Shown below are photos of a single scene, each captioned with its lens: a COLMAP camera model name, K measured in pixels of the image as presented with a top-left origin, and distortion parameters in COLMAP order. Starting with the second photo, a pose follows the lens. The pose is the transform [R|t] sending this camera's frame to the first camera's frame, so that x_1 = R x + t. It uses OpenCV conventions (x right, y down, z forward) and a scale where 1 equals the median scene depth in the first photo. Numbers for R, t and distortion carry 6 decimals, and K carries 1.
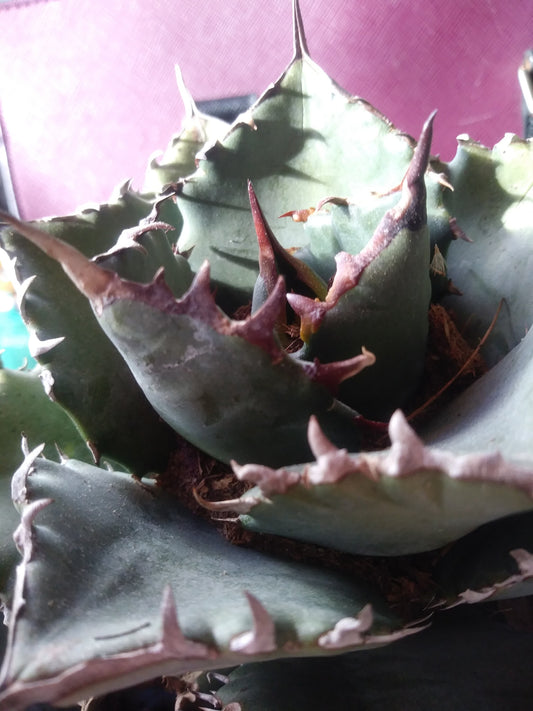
lens RADIAL K [[492.6, 0, 266.5], [0, 492.6, 355.5], [0, 0, 1]] dist [0.025738, -0.040319]
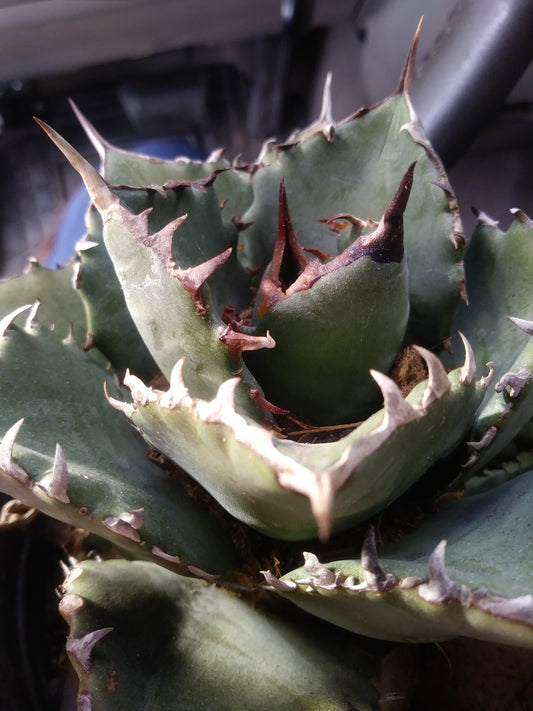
lens RADIAL K [[492.6, 0, 266.5], [0, 492.6, 355.5], [0, 0, 1]] dist [0.025738, -0.040319]
pose [[0.879115, 0.414864, -0.234617, 0.461443], [-0.414957, 0.908387, 0.051413, -0.022243], [0.234453, 0.052158, 0.970727, -0.107850]]
